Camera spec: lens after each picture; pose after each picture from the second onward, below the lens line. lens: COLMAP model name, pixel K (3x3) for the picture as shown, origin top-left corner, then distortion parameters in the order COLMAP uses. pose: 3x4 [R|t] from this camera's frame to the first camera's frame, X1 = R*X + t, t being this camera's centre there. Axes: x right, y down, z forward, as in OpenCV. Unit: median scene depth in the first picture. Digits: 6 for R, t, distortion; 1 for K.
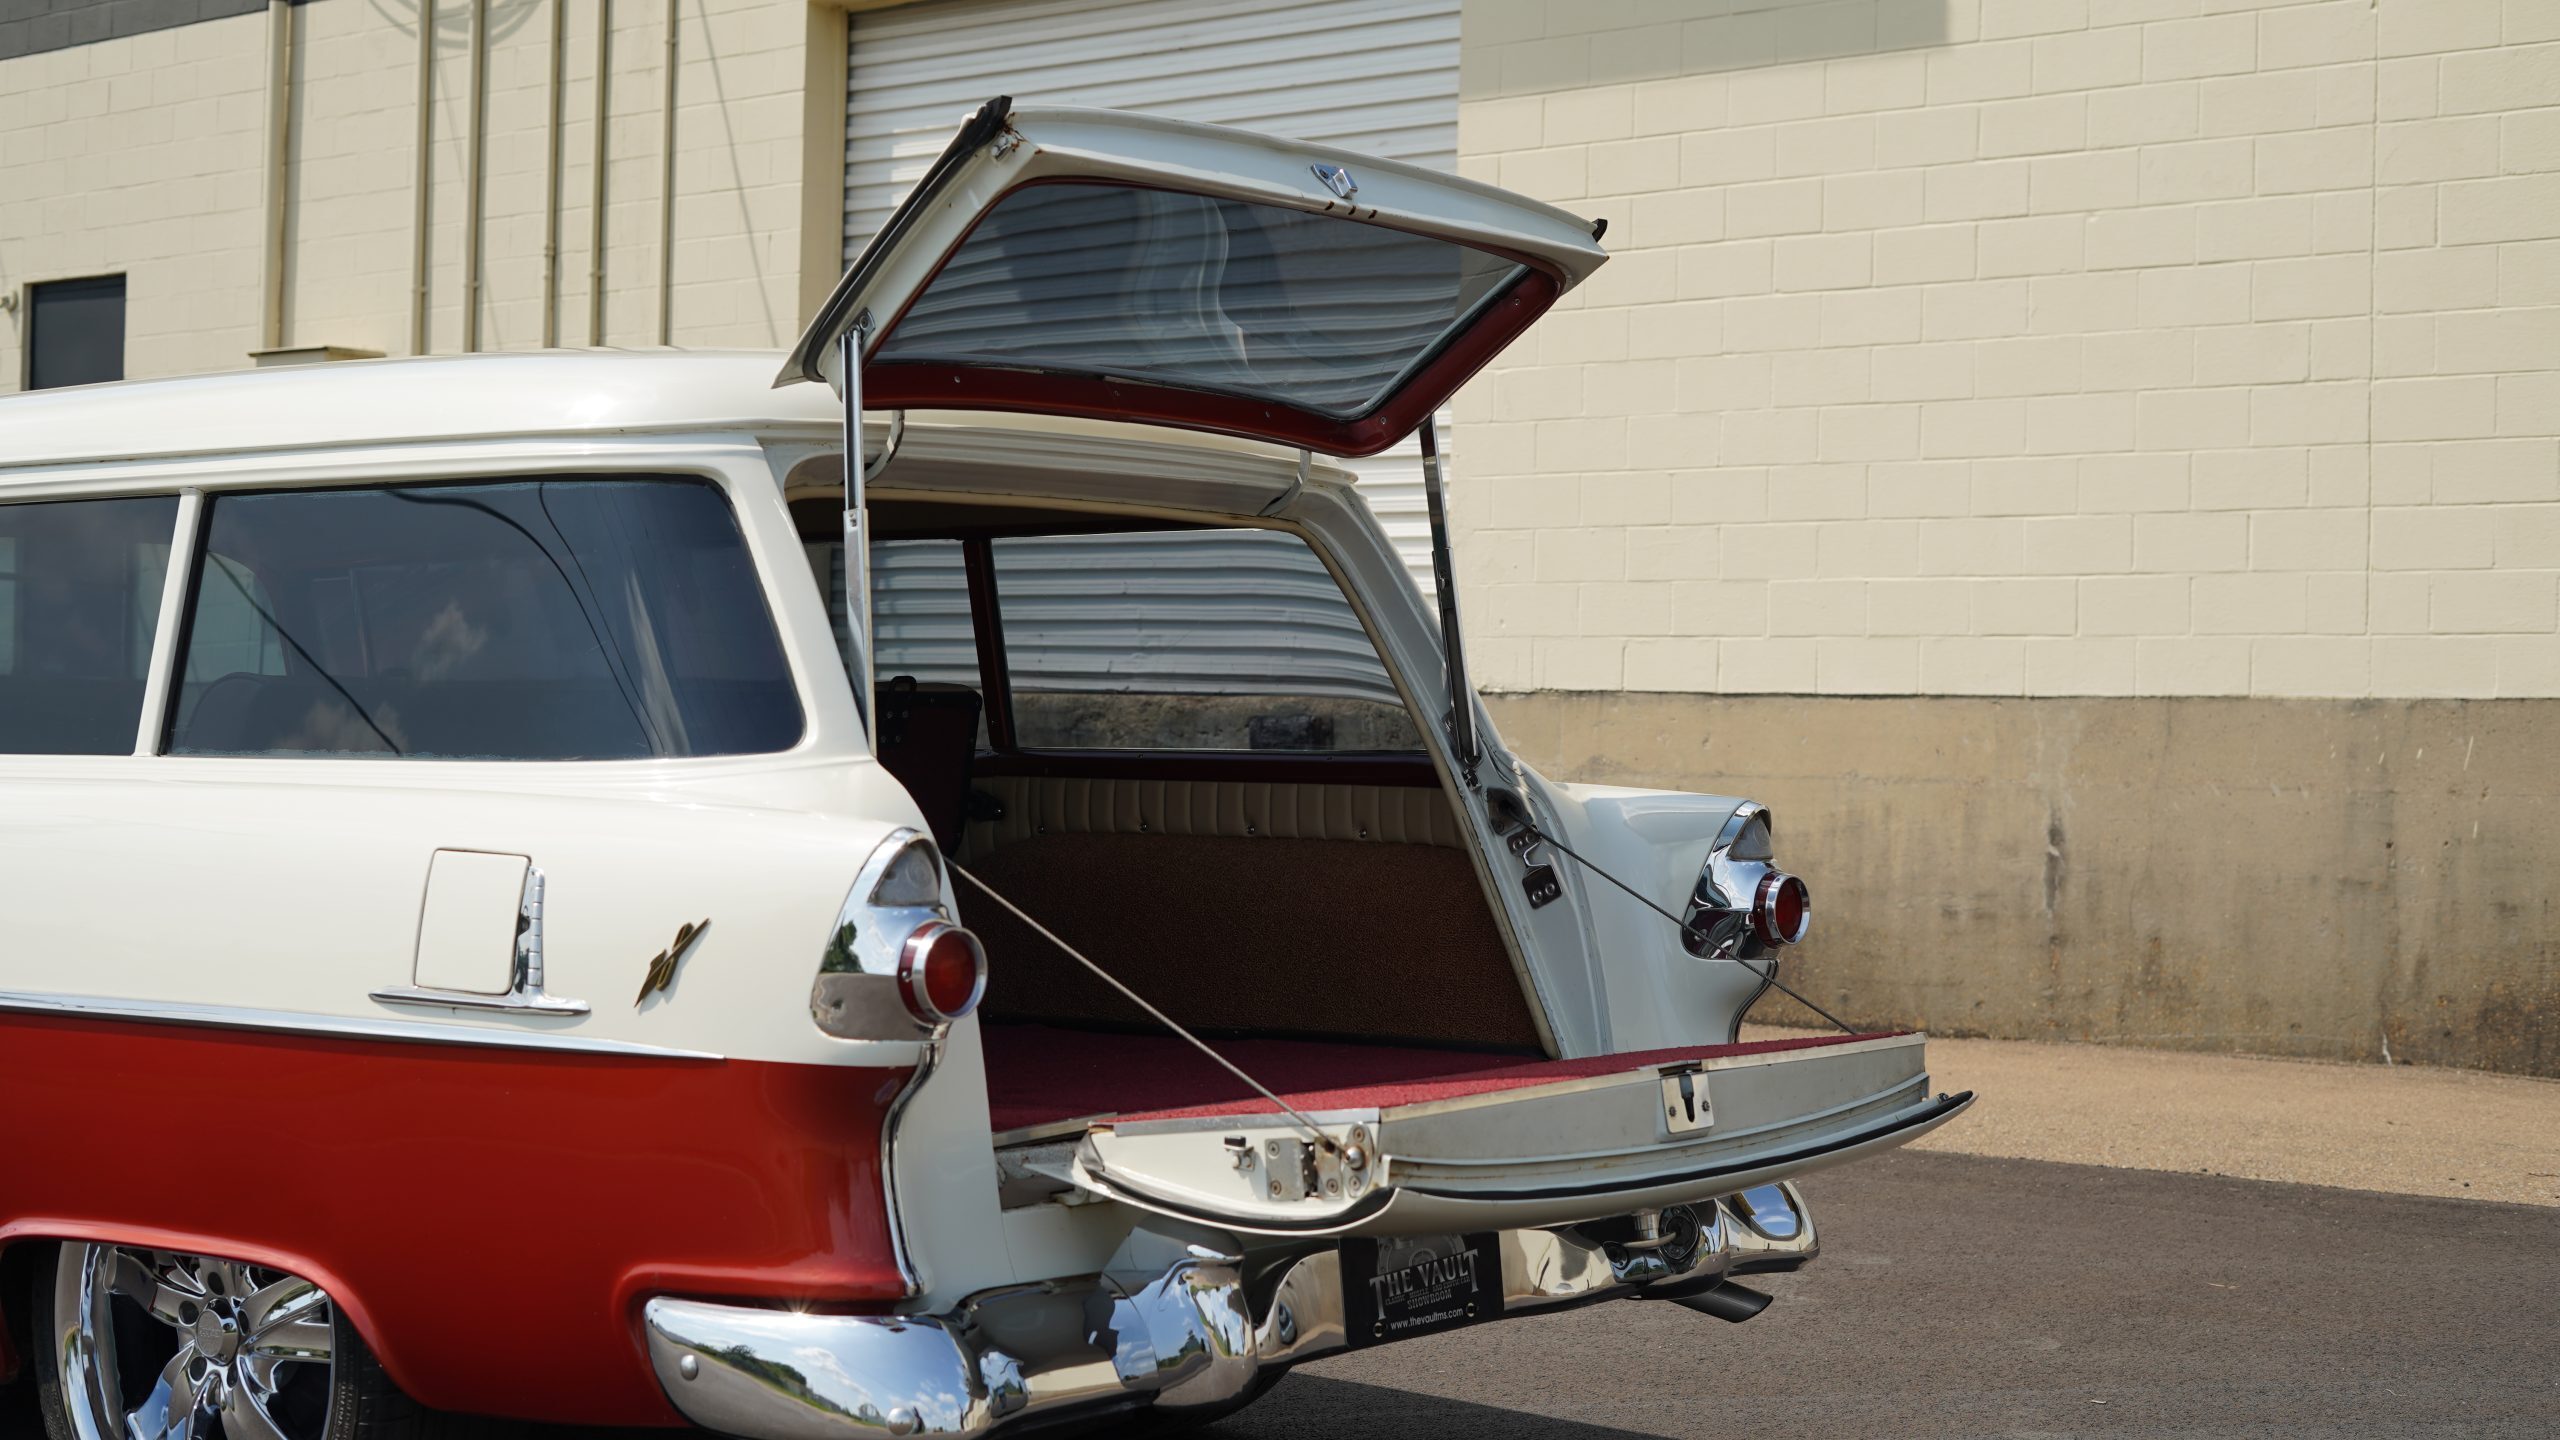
lens RADIAL K [[3725.5, 0, 1259.6], [0, 3725.5, 743.1], [0, 0, 1]] dist [-0.016831, 0.000000]
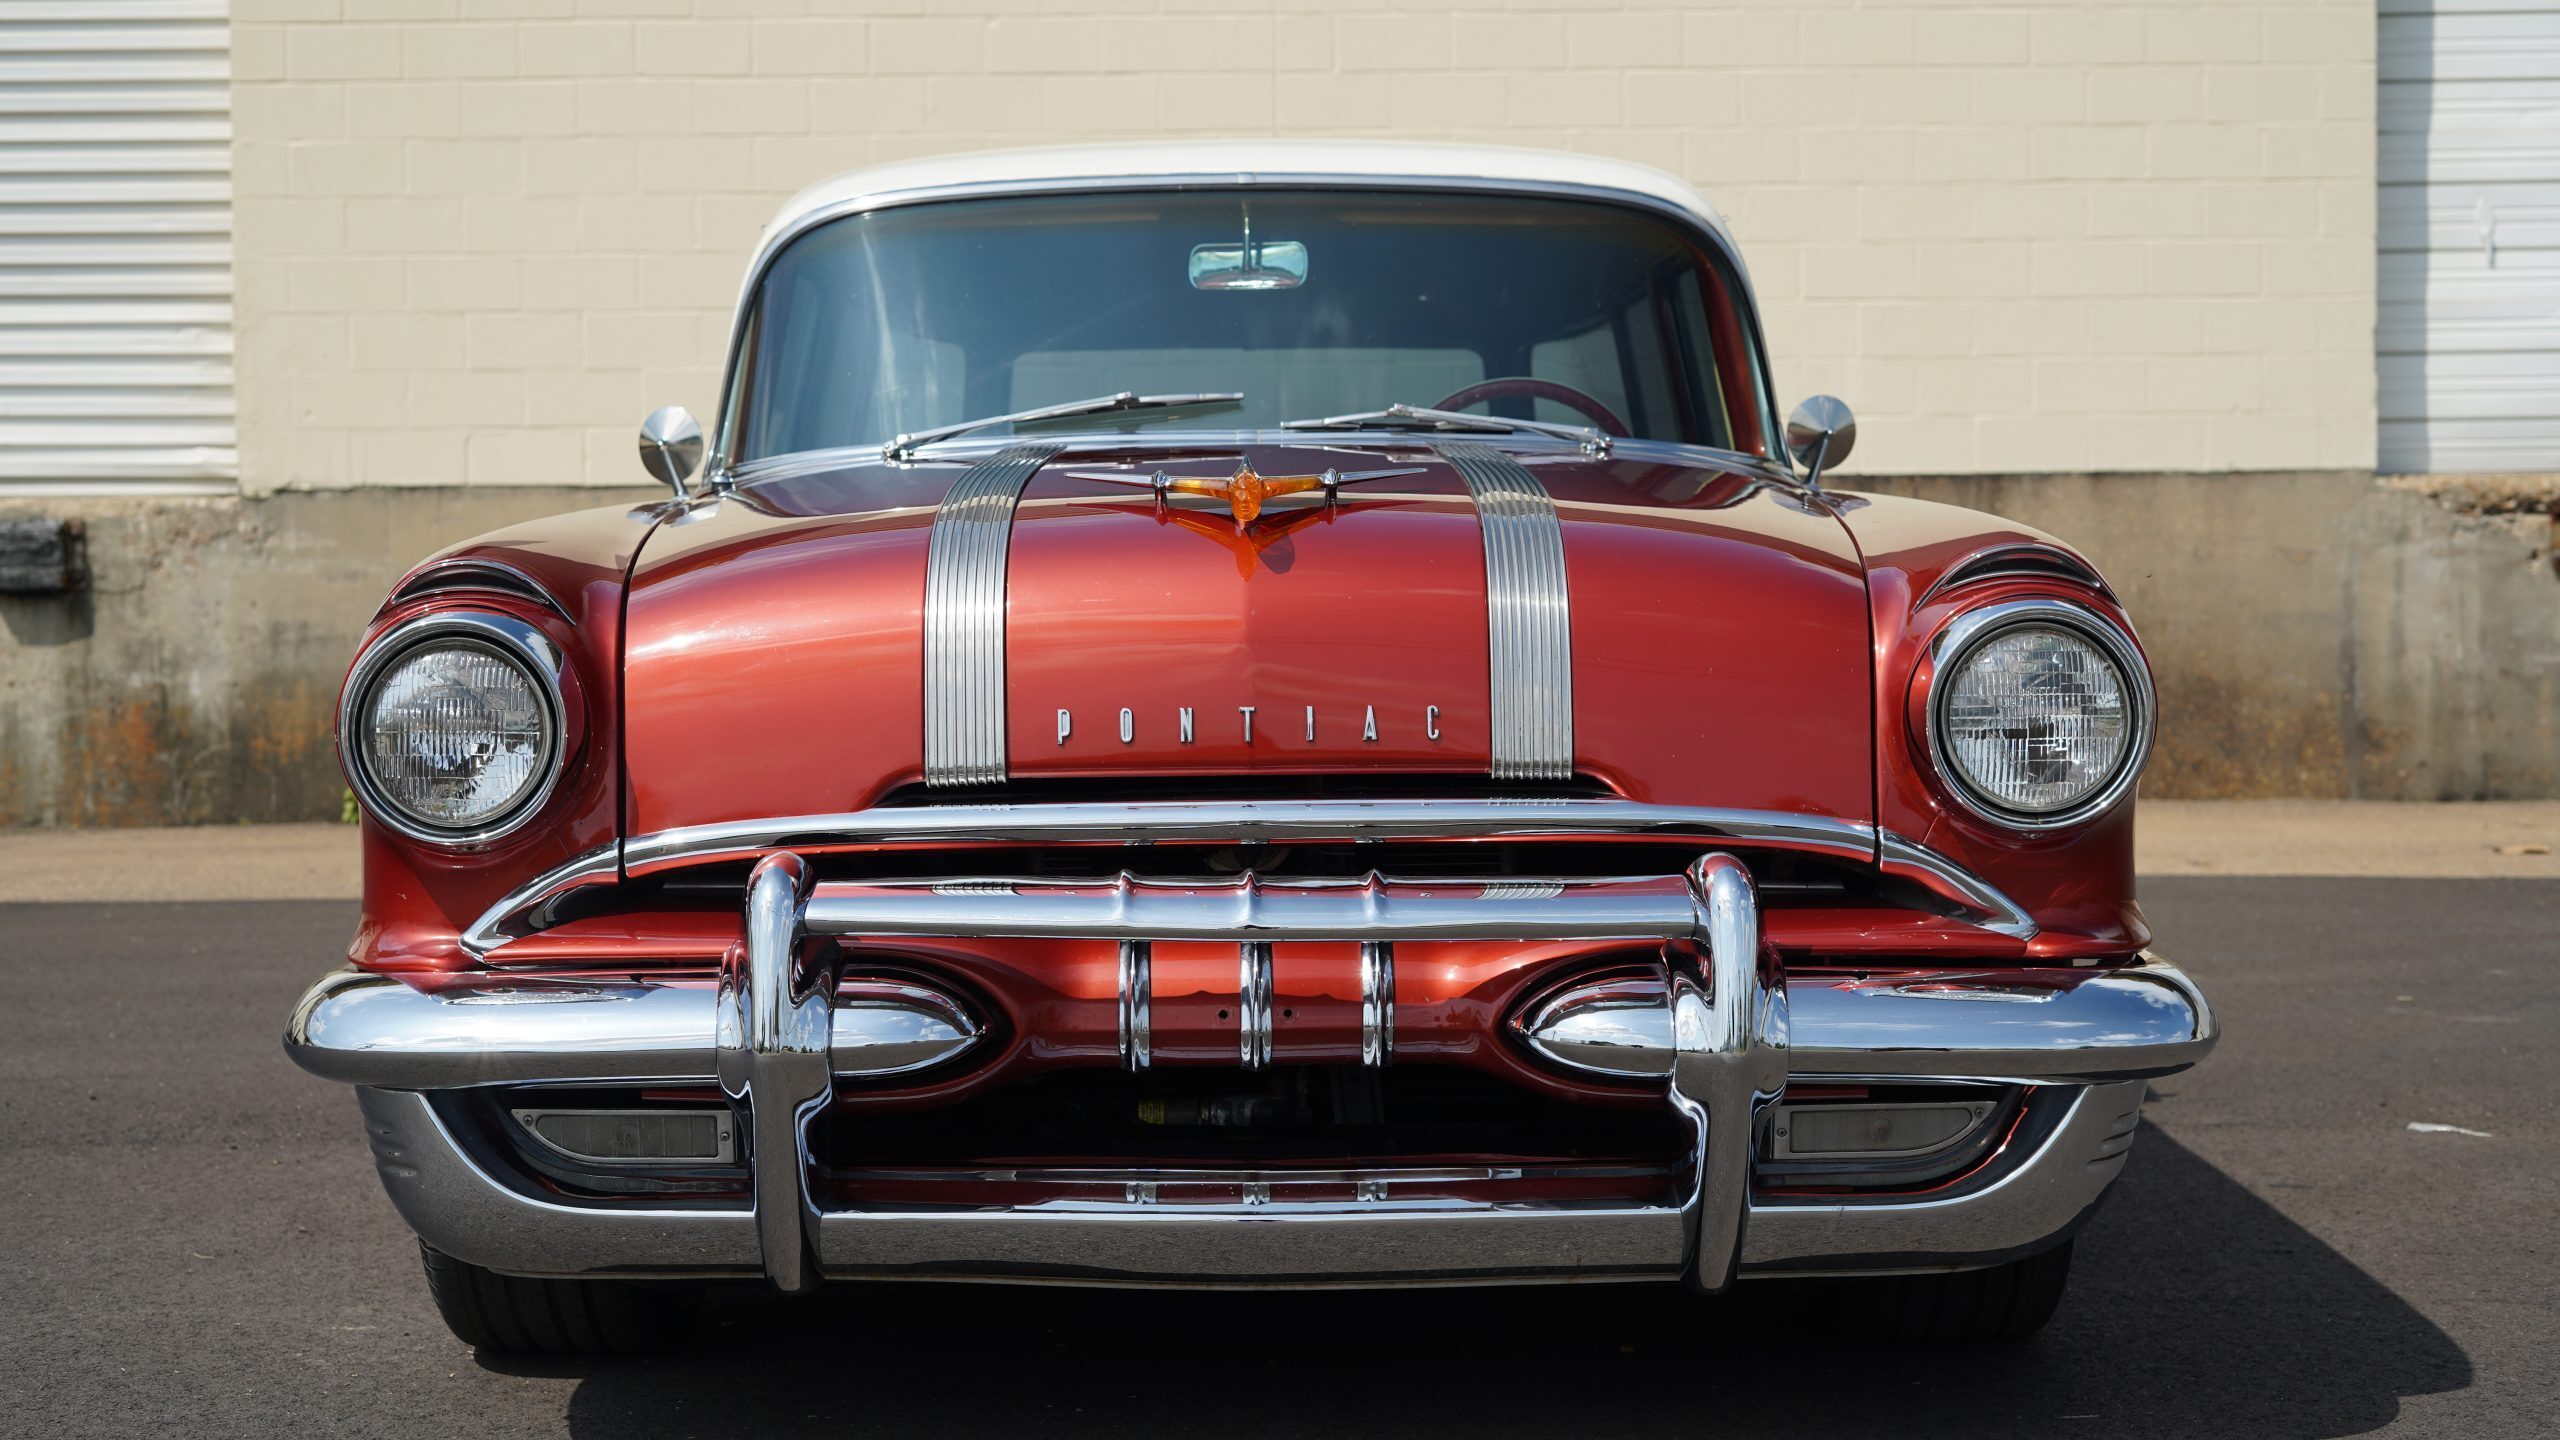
lens RADIAL K [[3725.5, 0, 1268.4], [0, 3725.5, 729.8], [0, 0, 1]] dist [-0.016831, 0.000000]
pose [[0.761510, -0.051235, 0.646125, -0.381853], [0.024599, 0.998437, 0.050180, 0.006072], [-0.647686, -0.022318, 0.761580, 0.142046]]
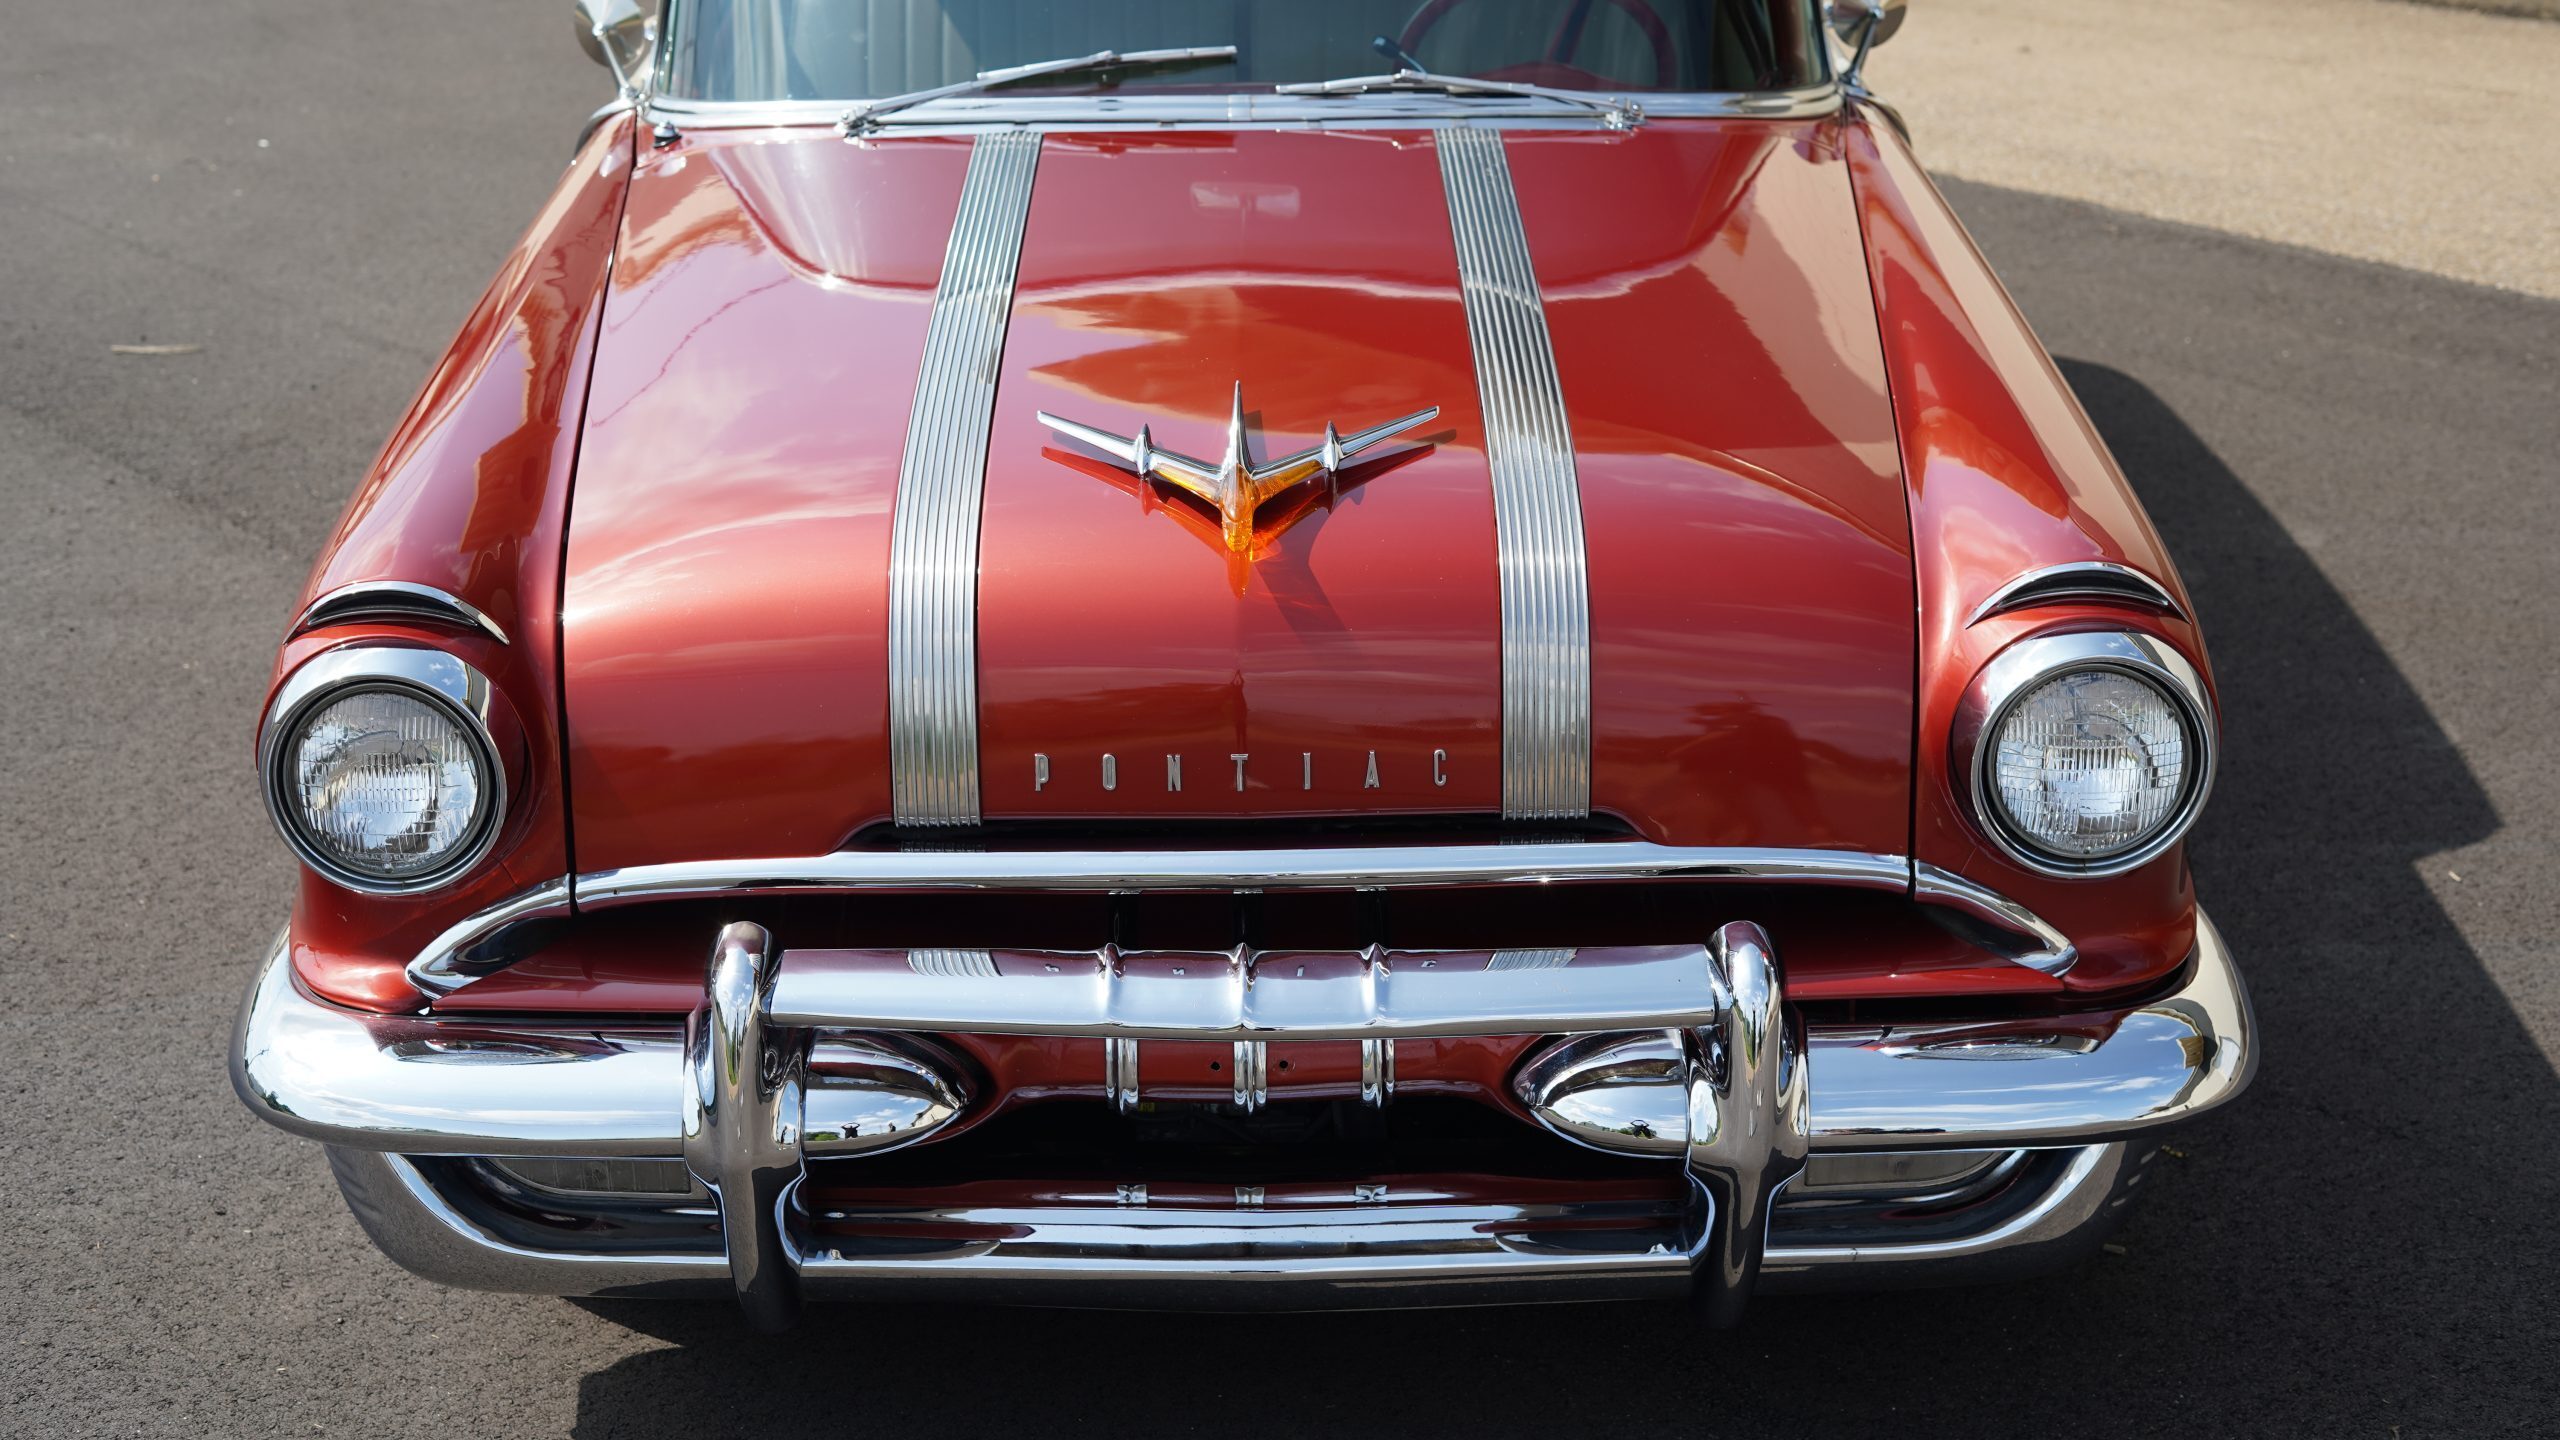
lens RADIAL K [[3725.5, 0, 1278.2], [0, 3725.5, 720.7], [0, 0, 1]] dist [-0.016831, 0.000000]
pose [[0.759454, -0.247002, 0.601847, -0.356385], [0.024874, 0.935468, 0.352535, -0.072109], [-0.650085, -0.252764, 0.716589, 0.168520]]
